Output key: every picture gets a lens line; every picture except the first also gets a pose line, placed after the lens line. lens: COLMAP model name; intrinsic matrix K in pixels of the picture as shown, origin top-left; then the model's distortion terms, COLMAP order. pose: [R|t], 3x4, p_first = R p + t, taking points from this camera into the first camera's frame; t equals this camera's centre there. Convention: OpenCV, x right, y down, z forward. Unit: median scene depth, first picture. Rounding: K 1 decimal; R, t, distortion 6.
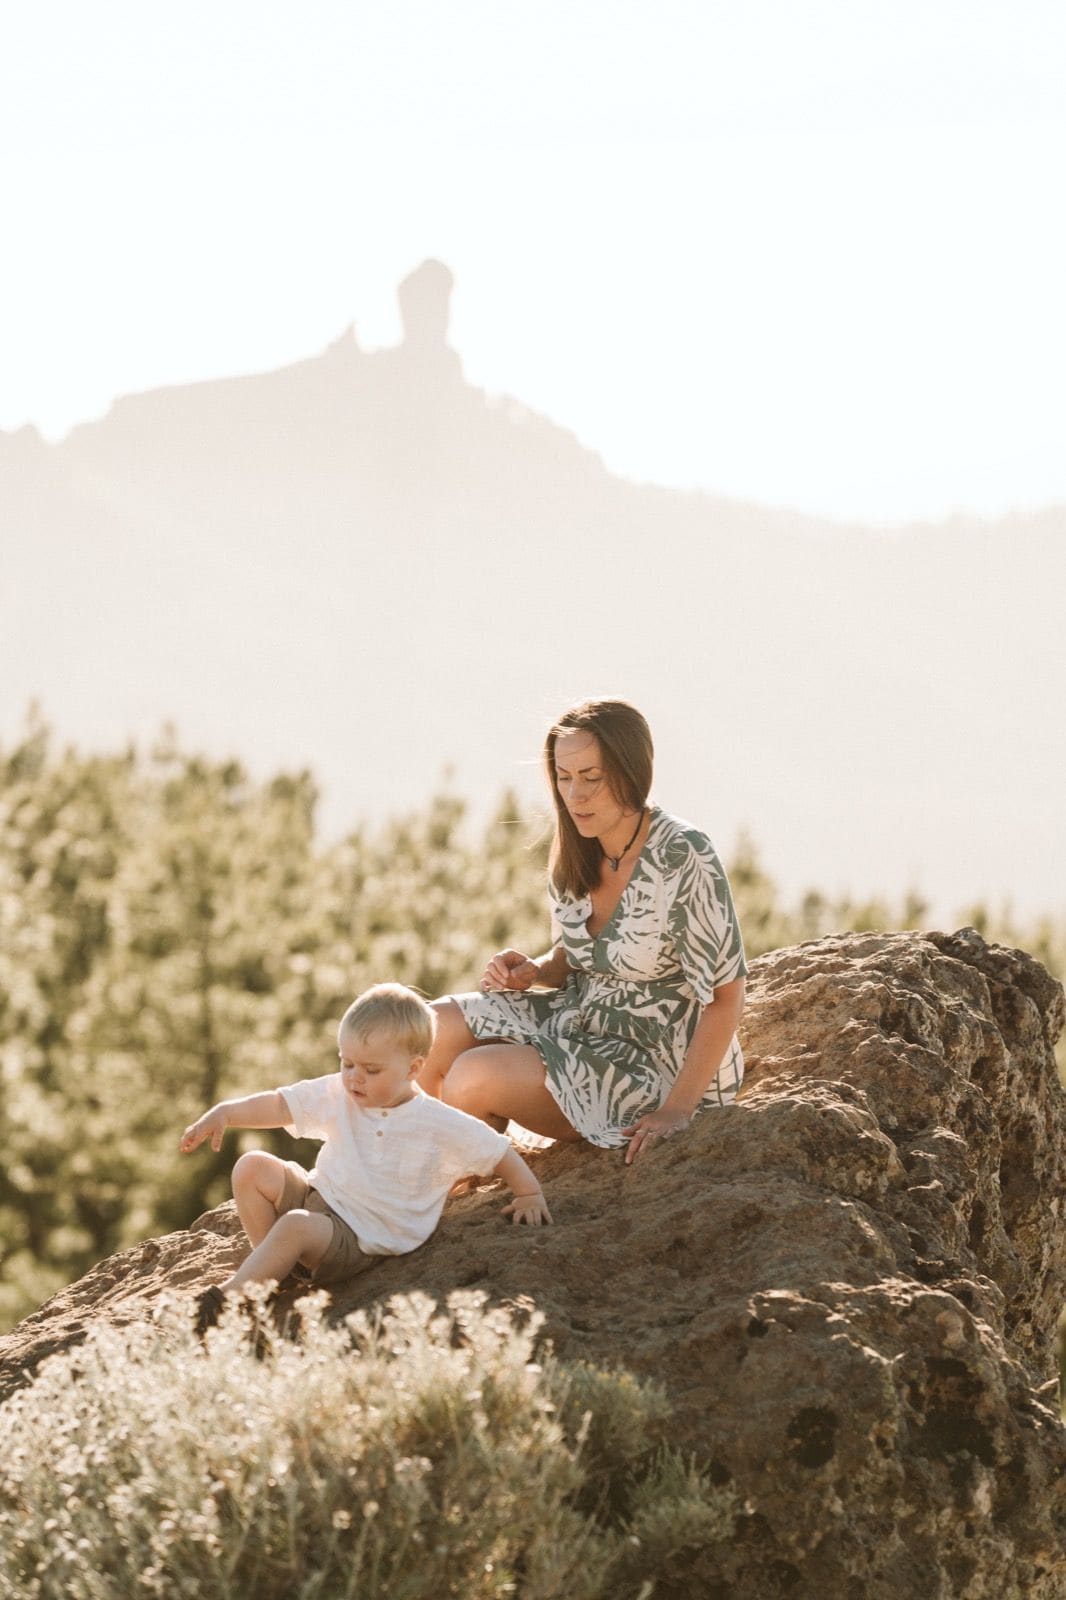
lens RADIAL K [[5885.2, 0, 533.0], [0, 5885.2, 800.0], [0, 0, 1]] dist [0.020918, -1.037910]
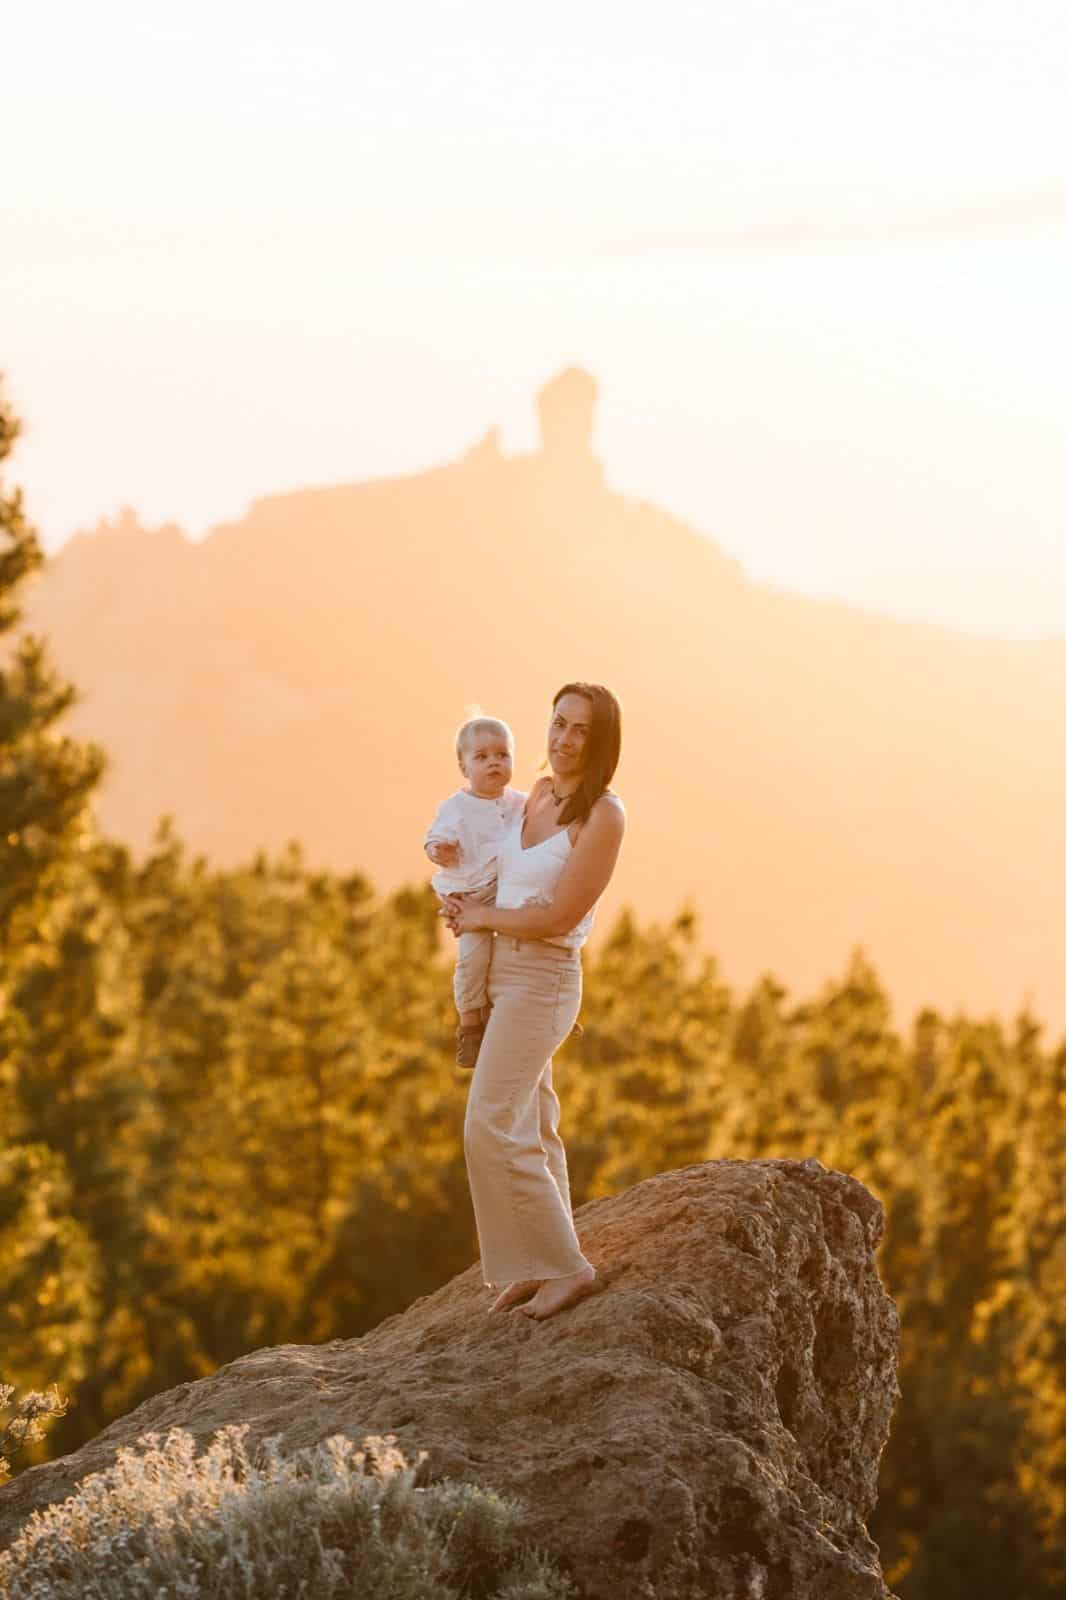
lens RADIAL K [[5885.2, 0, 533.0], [0, 5885.2, 800.0], [0, 0, 1]] dist [0.020918, -1.037910]
pose [[0.999566, 0.018204, -0.023168, 0.051124], [-0.018612, 0.999673, -0.017521, -0.043090], [0.022841, 0.017945, 0.999578, -0.404186]]
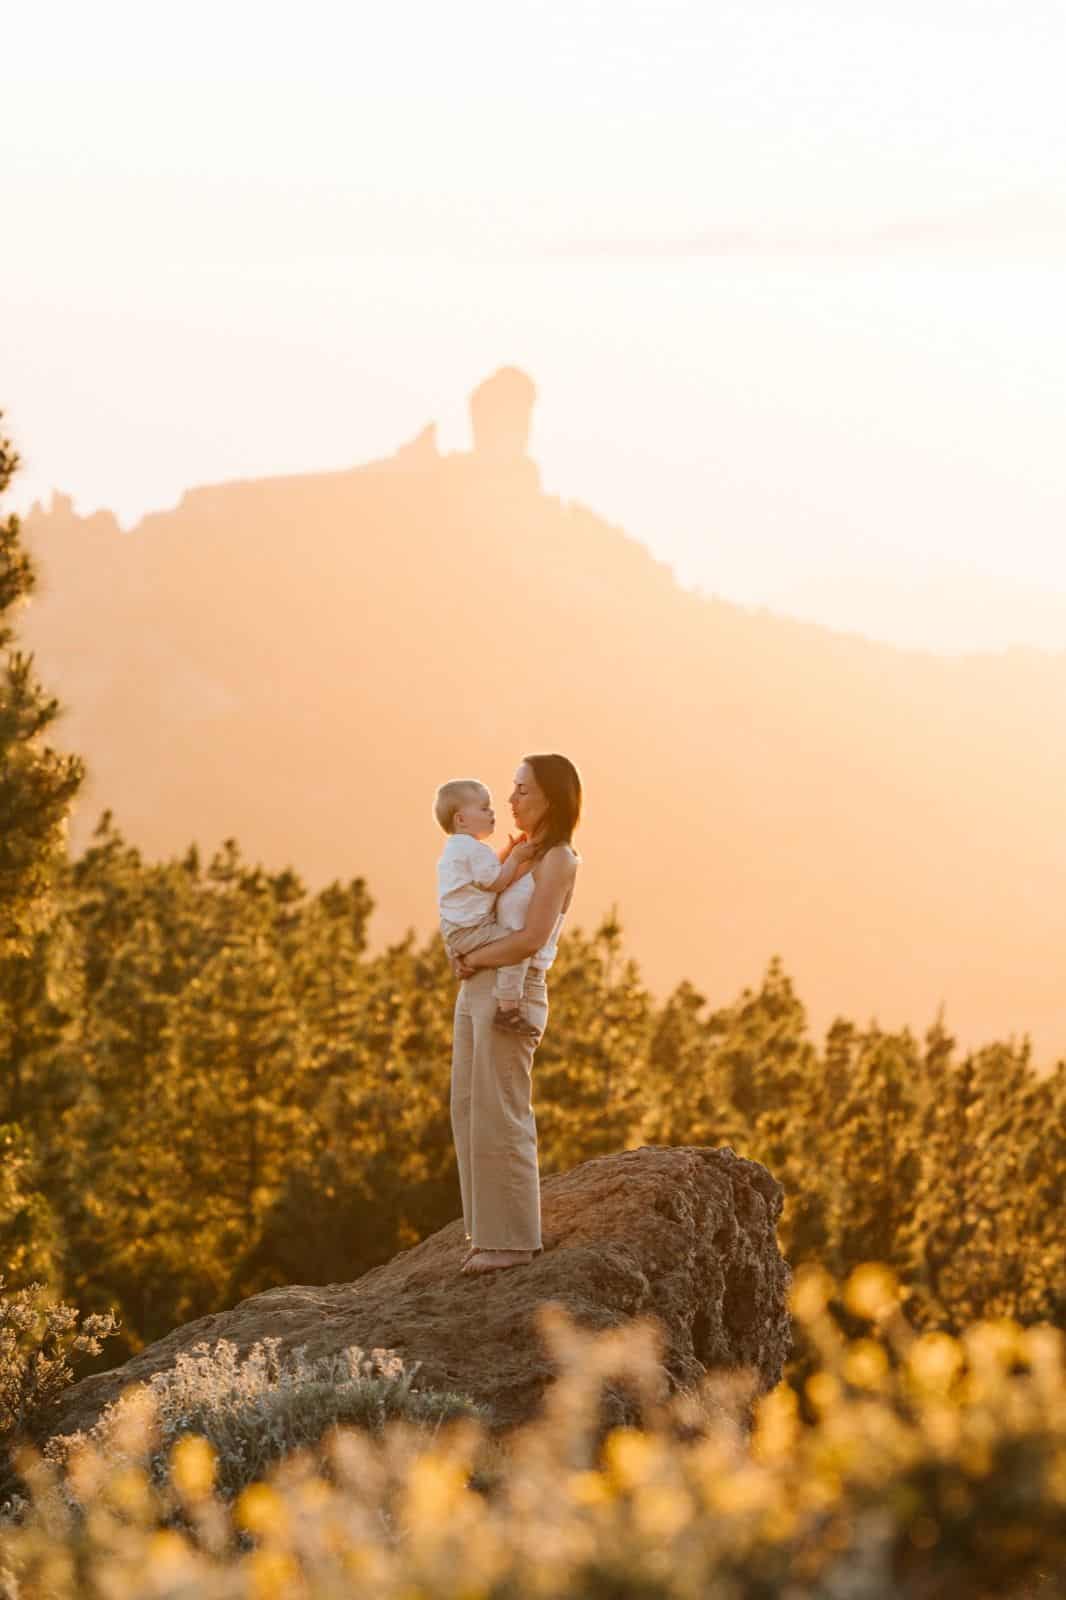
lens RADIAL K [[5885.2, 0, 533.0], [0, 5885.2, 800.0], [0, 0, 1]] dist [0.020918, -1.037910]
pose [[0.998732, 0.049335, -0.010040, 0.041198], [-0.049510, 0.998611, -0.018000, -0.052166], [0.009138, 0.018475, 0.999788, -0.768394]]
